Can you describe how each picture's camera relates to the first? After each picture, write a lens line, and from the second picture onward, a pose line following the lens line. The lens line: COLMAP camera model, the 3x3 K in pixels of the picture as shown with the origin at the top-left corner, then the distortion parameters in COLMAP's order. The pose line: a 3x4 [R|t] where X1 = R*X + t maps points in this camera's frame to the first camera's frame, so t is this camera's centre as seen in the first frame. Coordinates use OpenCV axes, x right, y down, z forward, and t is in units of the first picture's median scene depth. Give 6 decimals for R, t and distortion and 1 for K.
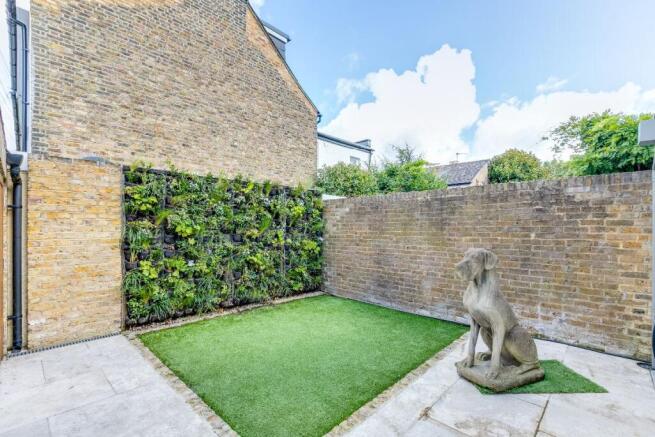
lens RADIAL K [[296.7, 0, 325.8], [0, 296.7, 224.5], [0, 0, 1]] dist [0.002670, -0.001710]
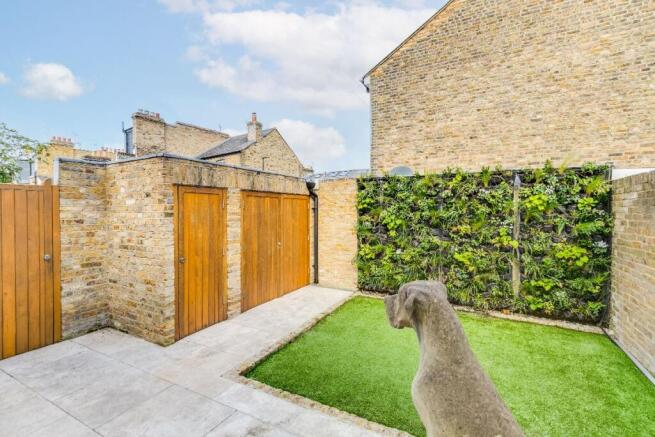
lens RADIAL K [[296.7, 0, 326.8], [0, 296.7, 215.1], [0, 0, 1]] dist [0.002670, -0.001710]
pose [[0.267618, 0.014093, -0.963422, 0.537786], [0.005257, 0.999857, 0.016086, -0.031496], [0.963511, -0.009369, 0.267506, 0.359091]]
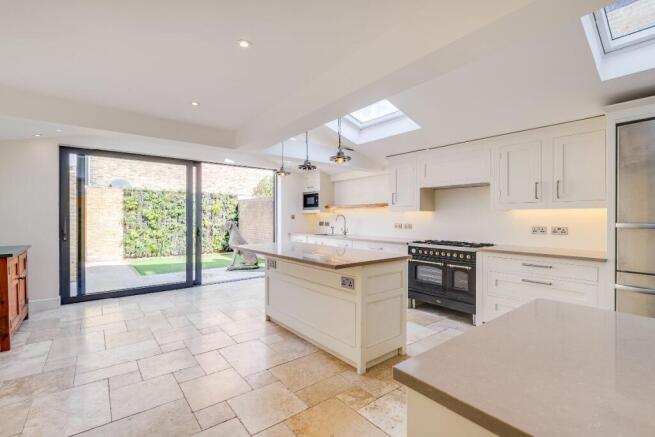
lens RADIAL K [[296.7, 0, 315.8], [0, 296.7, 218.4], [0, 0, 1]] dist [0.002670, -0.001710]
pose [[0.989486, 0.000573, -0.144631, 0.897852], [0.000802, 0.999955, 0.009448, 0.013344], [0.144630, -0.009464, 0.989441, -0.852371]]
